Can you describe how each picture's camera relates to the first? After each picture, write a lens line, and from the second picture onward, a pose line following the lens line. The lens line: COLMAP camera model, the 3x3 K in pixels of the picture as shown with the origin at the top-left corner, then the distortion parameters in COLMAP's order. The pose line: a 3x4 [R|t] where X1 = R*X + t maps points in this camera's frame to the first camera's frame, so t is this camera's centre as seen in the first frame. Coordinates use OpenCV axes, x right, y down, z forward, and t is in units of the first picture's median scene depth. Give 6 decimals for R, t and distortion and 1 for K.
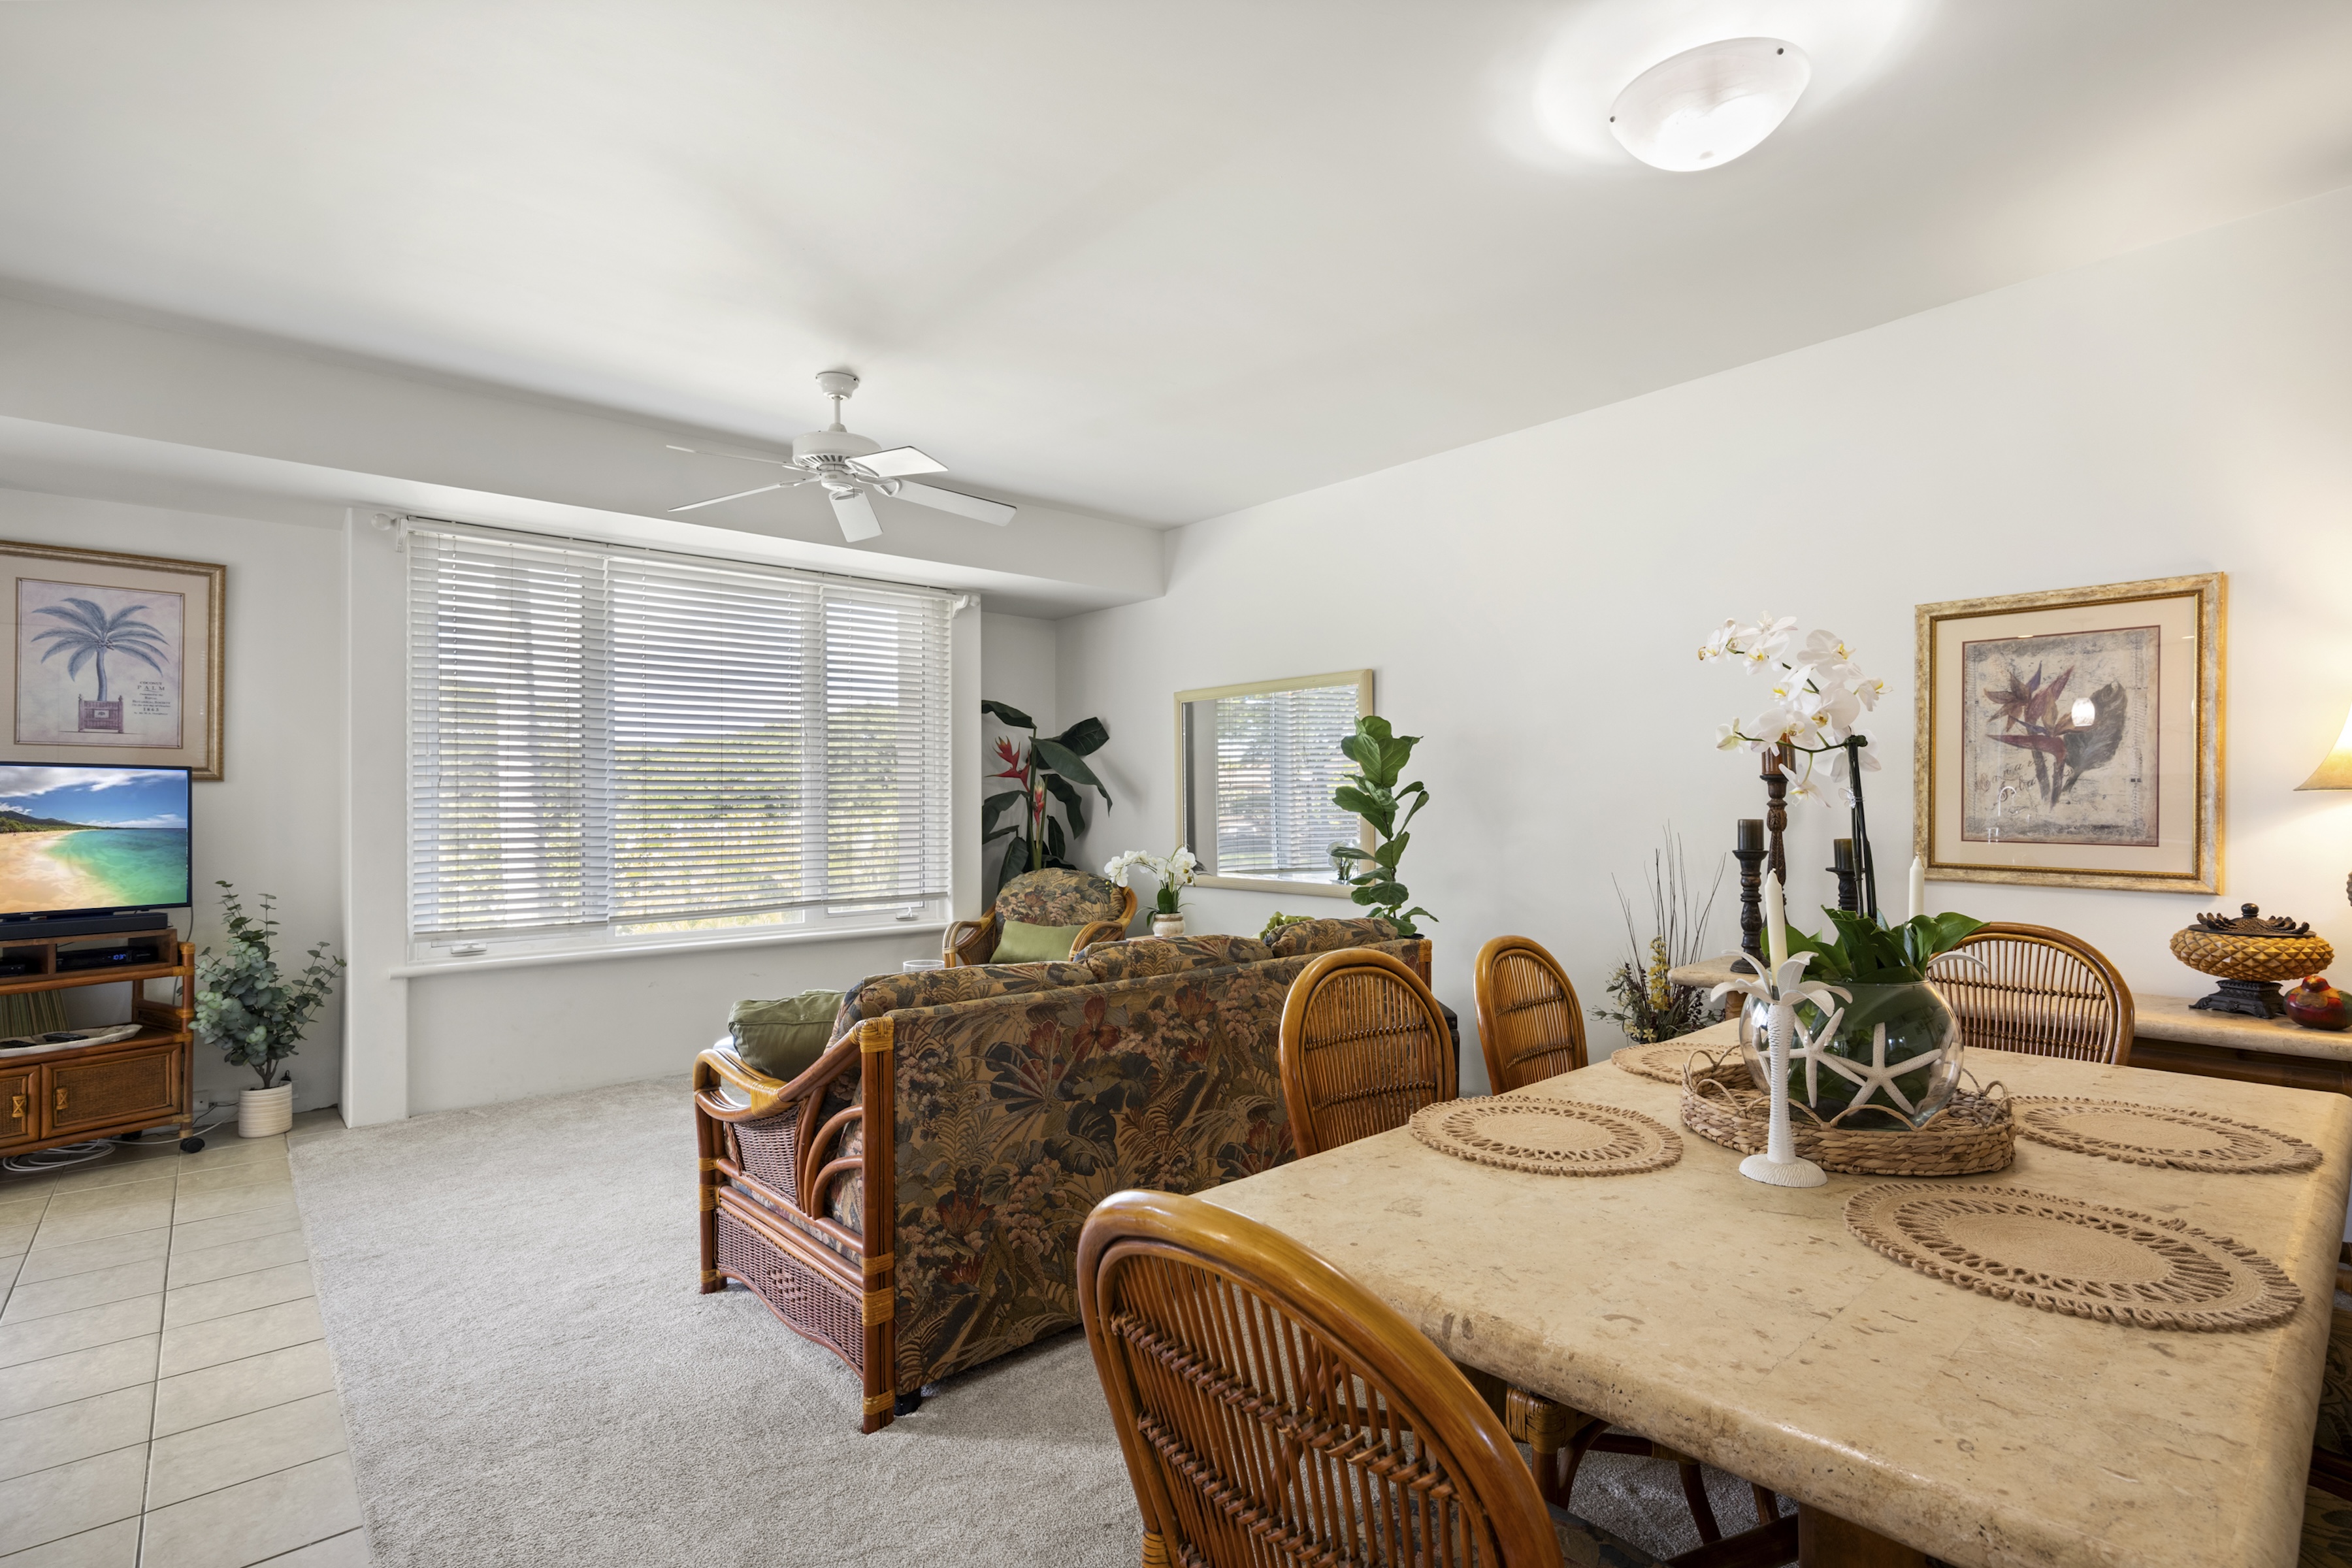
lens RADIAL K [[1109.1, 0, 1163.8], [0, 1109.1, 800.6], [0, 0, 1]] dist [0.003644, -0.001831]
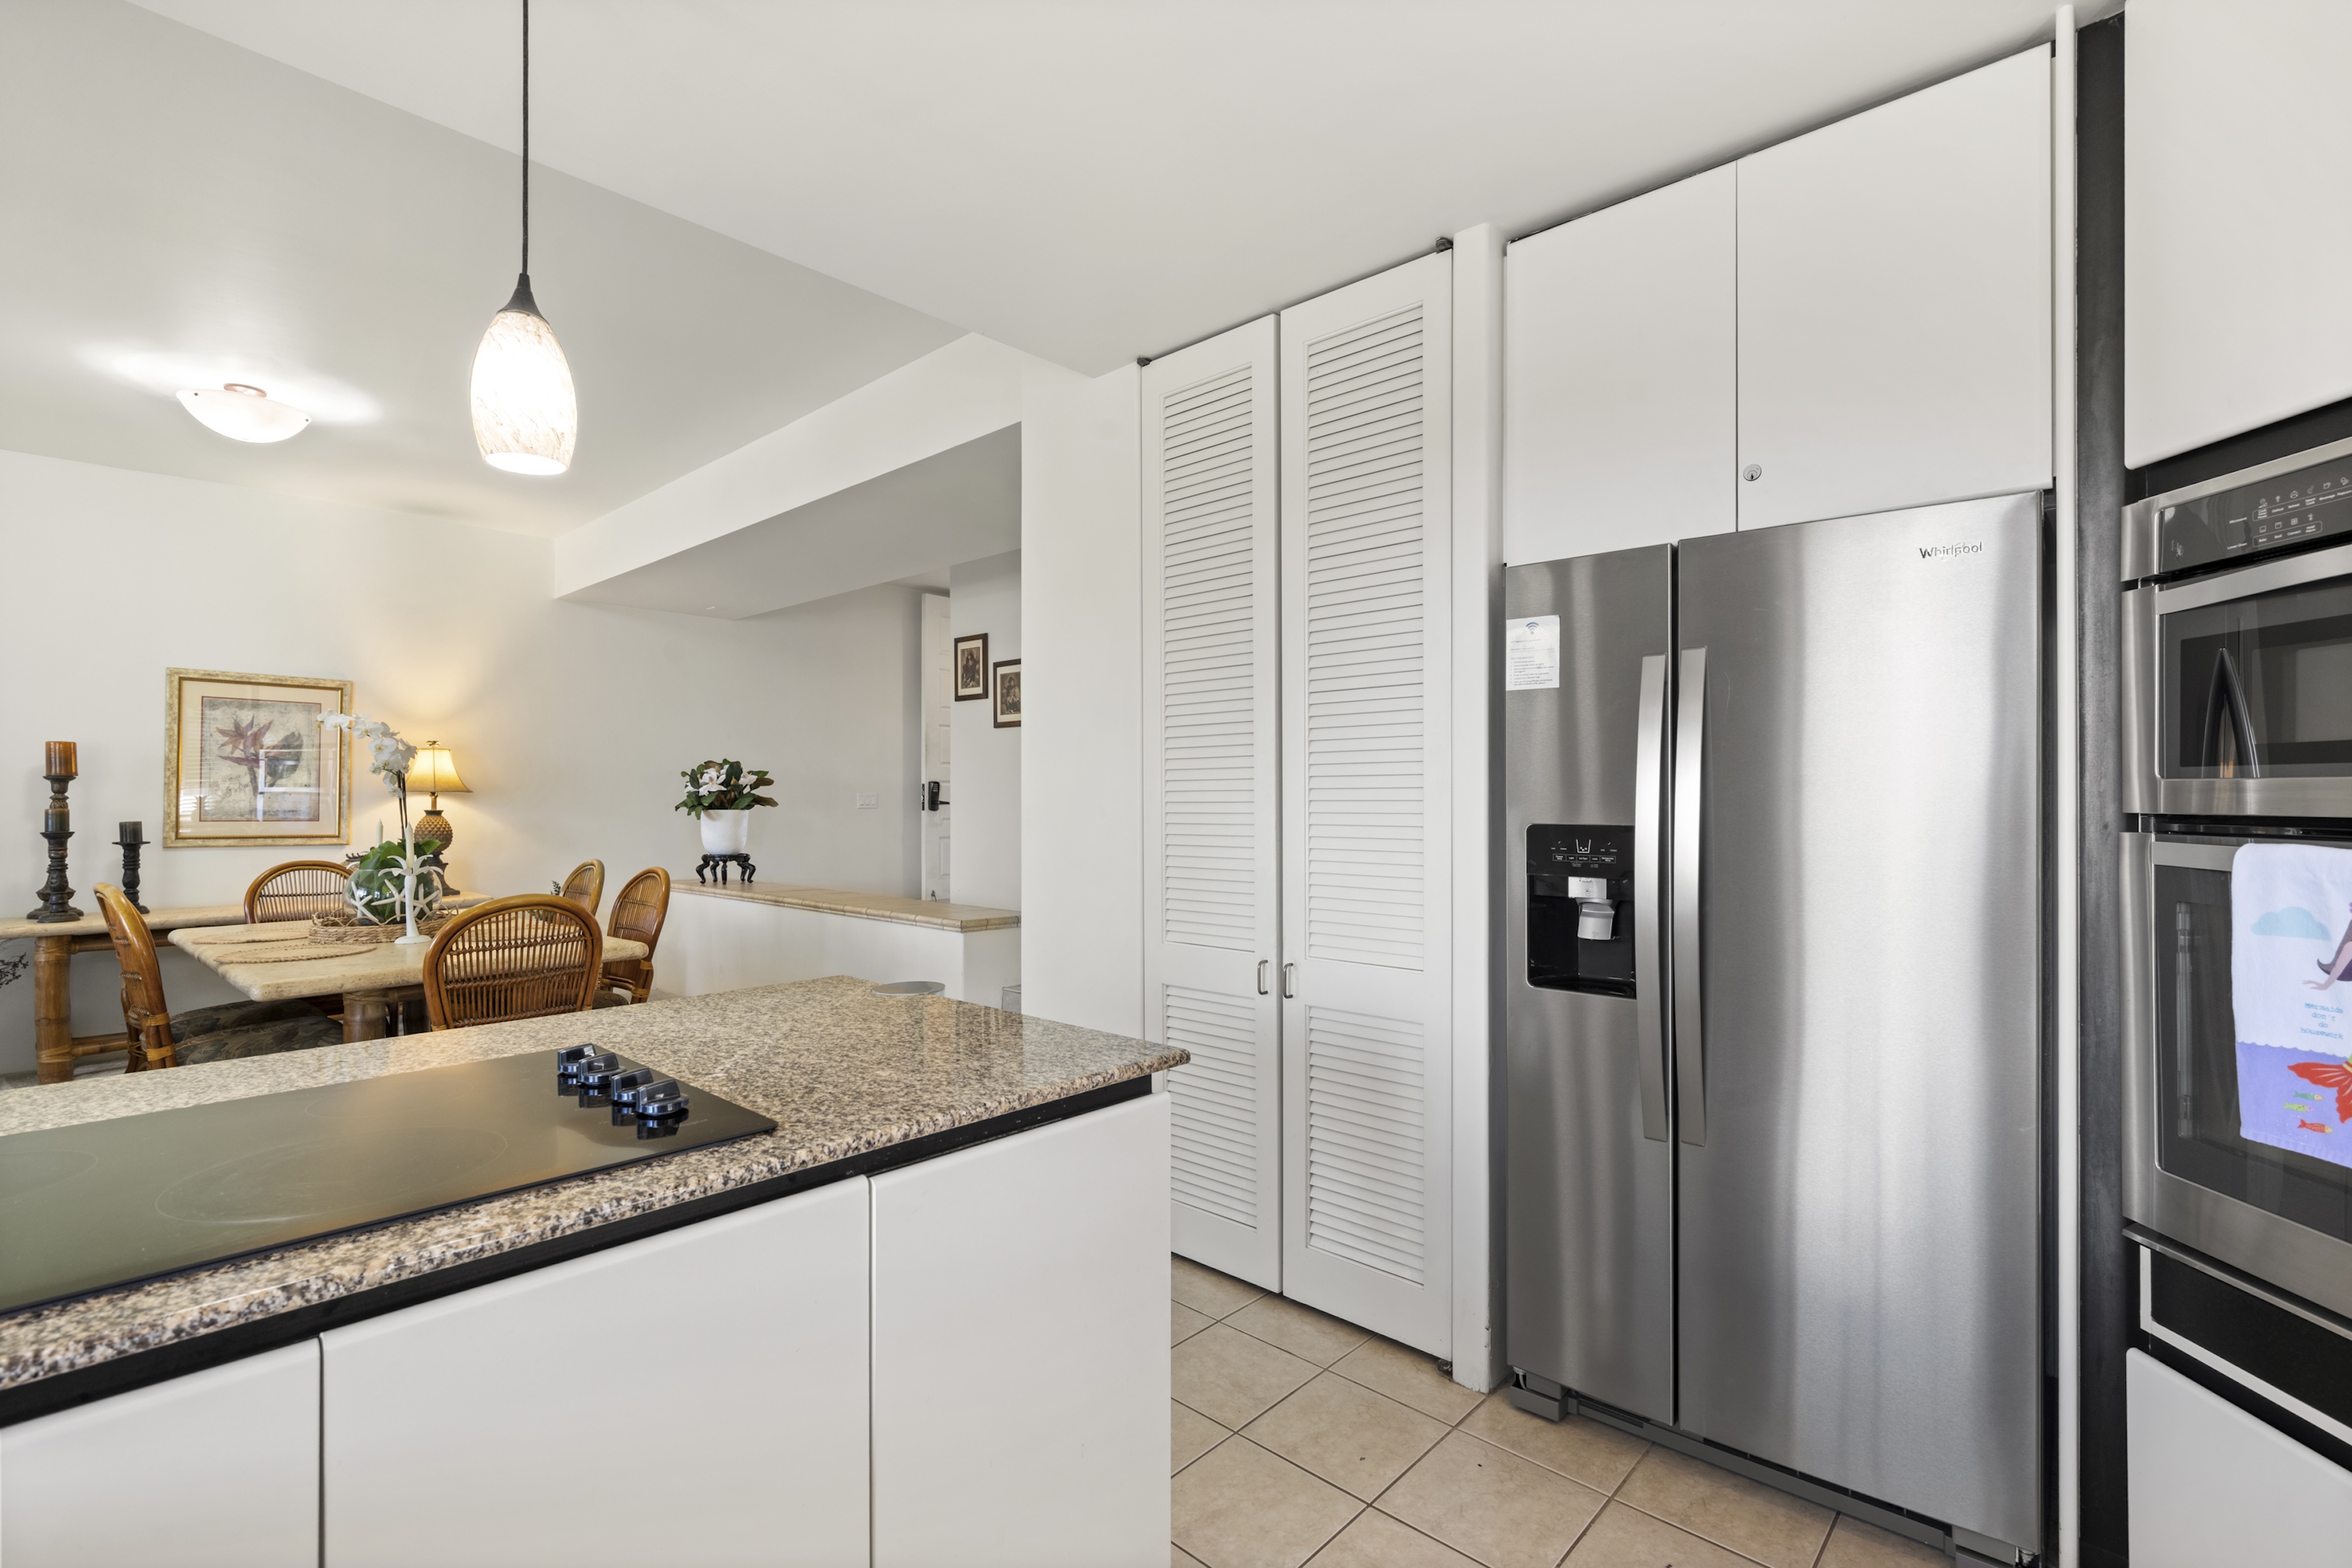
lens RADIAL K [[1084.8, 0, 1195.9], [0, 1084.8, 791.4], [0, 0, 1]] dist [0.004899, -0.001417]
pose [[-0.113462, 0.010203, 0.993490, -0.831724], [-0.004208, 0.999933, -0.010750, 0.003593], [-0.993533, -0.005400, -0.113412, -0.199123]]
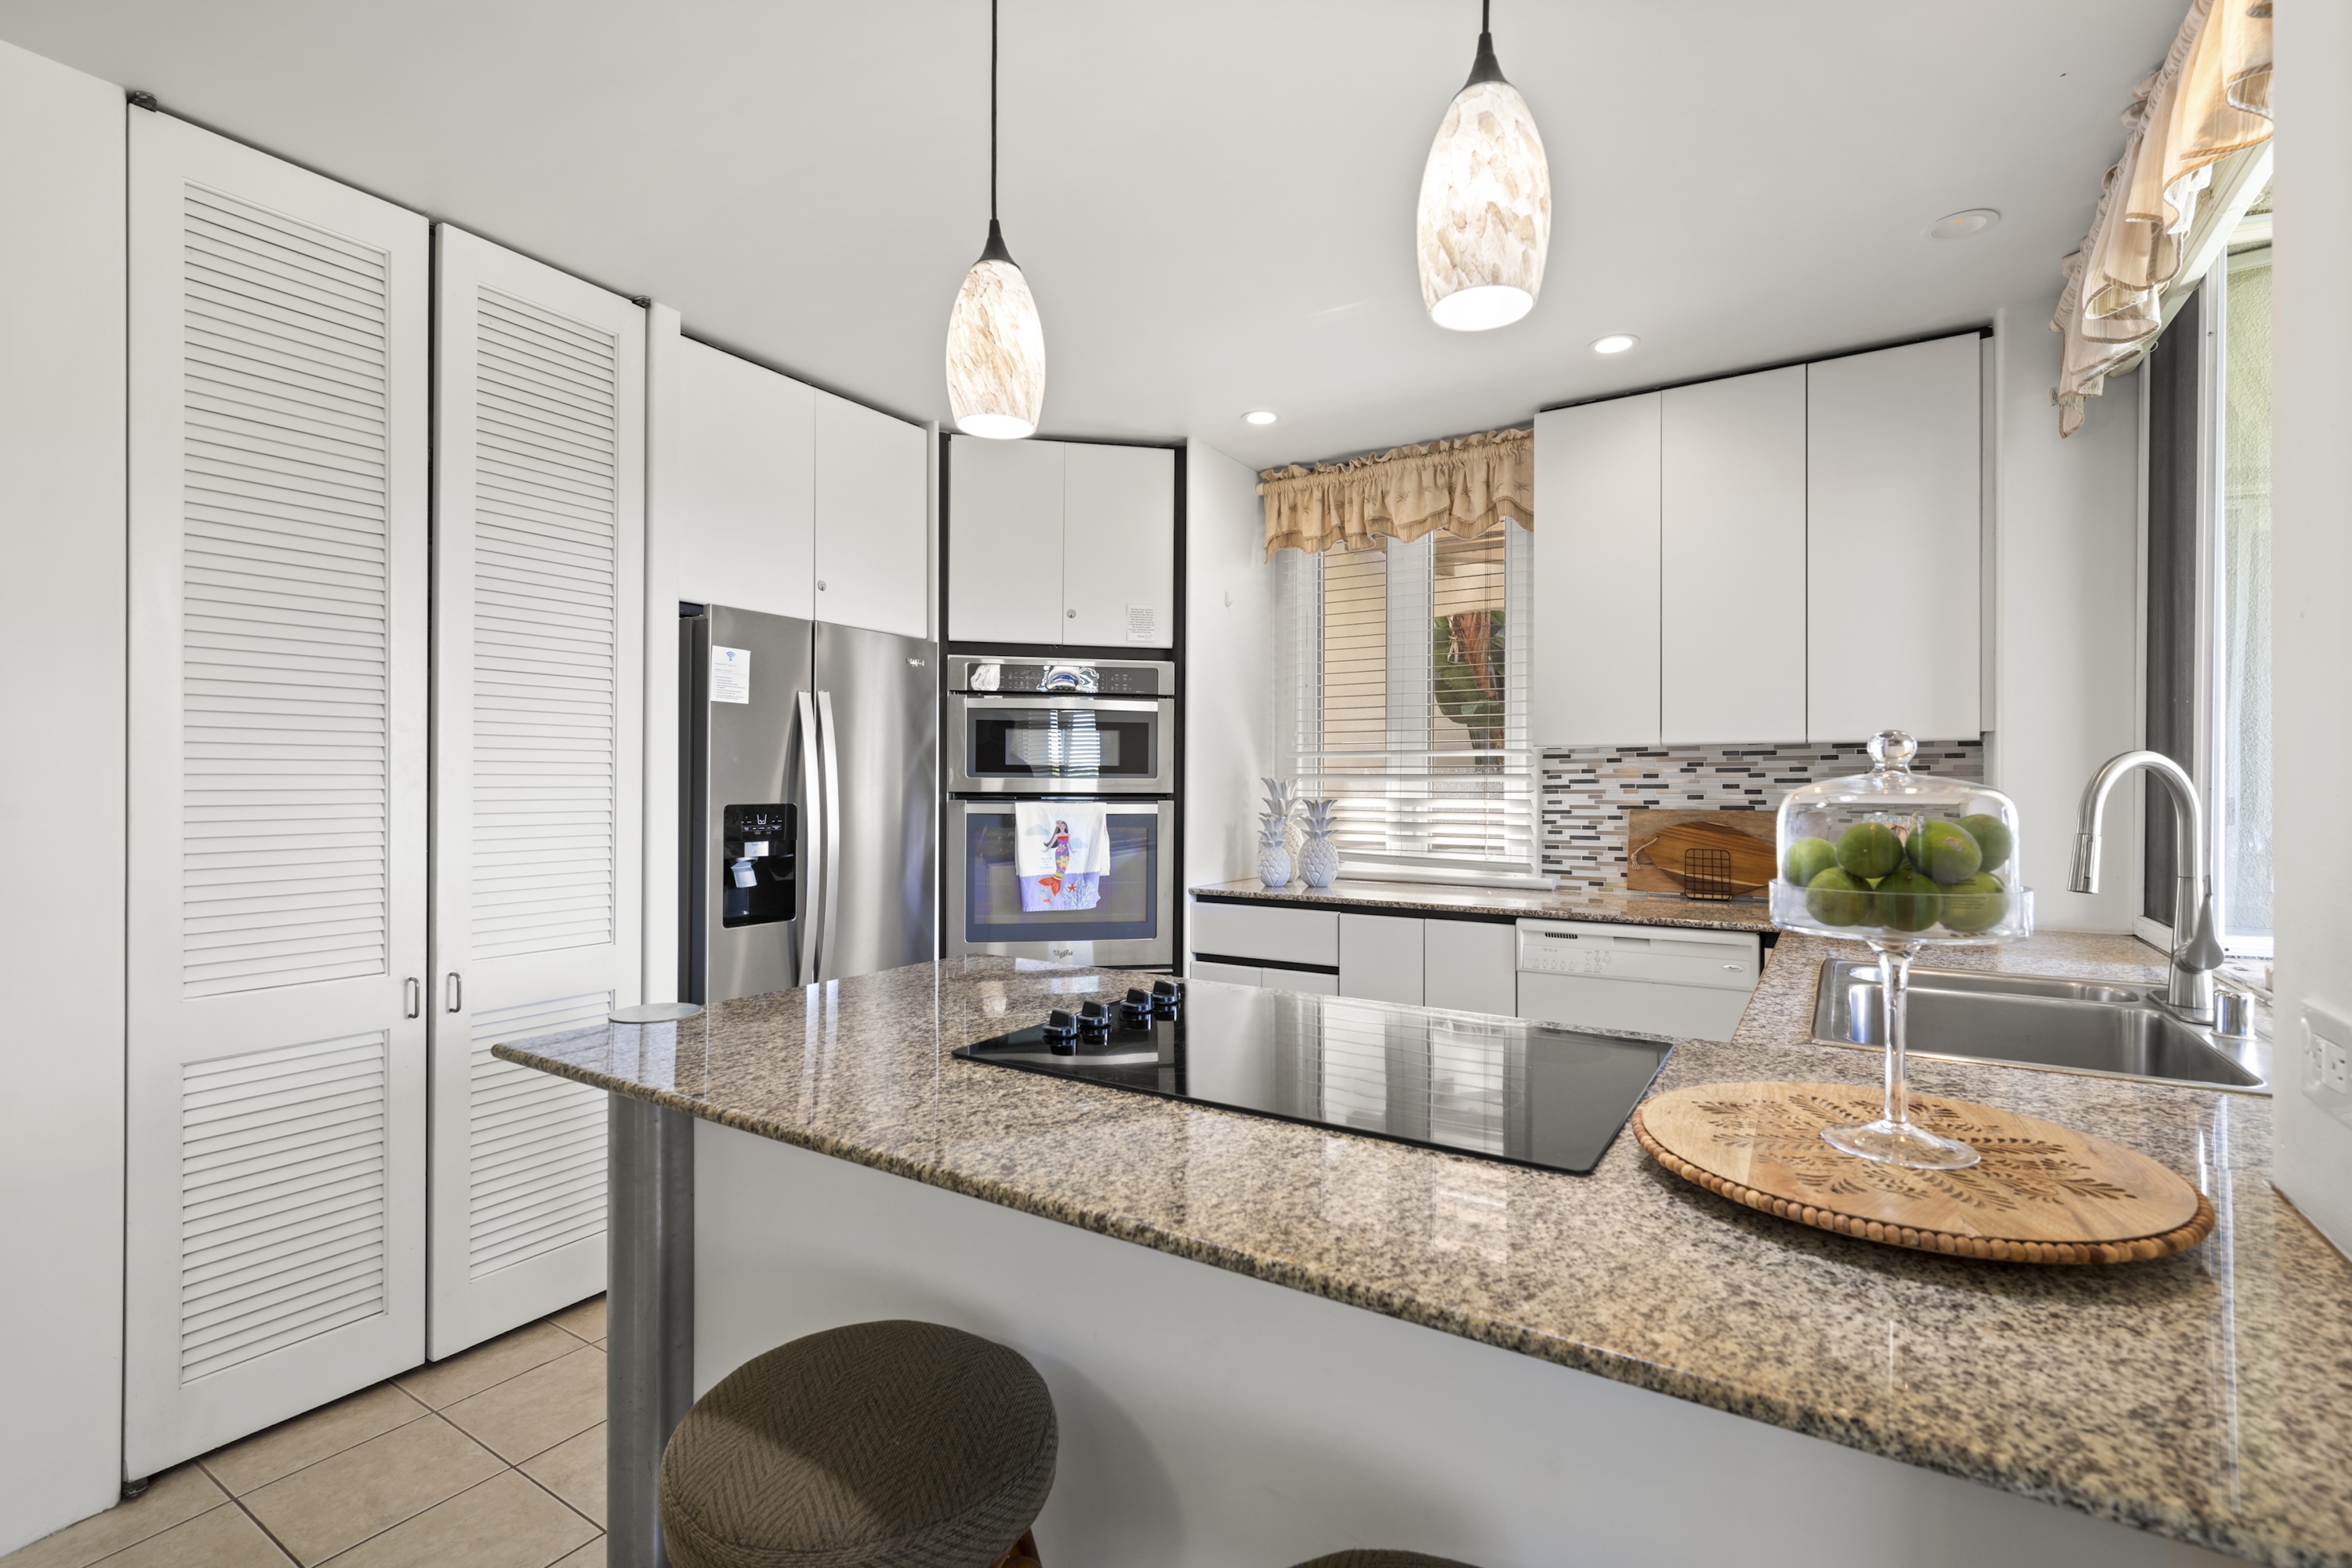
lens RADIAL K [[1084.8, 0, 1165.8], [0, 1084.8, 777.5], [0, 0, 1]] dist [0.004899, -0.001417]
pose [[-0.957395, -0.000972, -0.288779, -0.382771], [0.002227, 0.999940, -0.010748, 0.003988], [0.288772, -0.010933, -0.957336, 0.336408]]
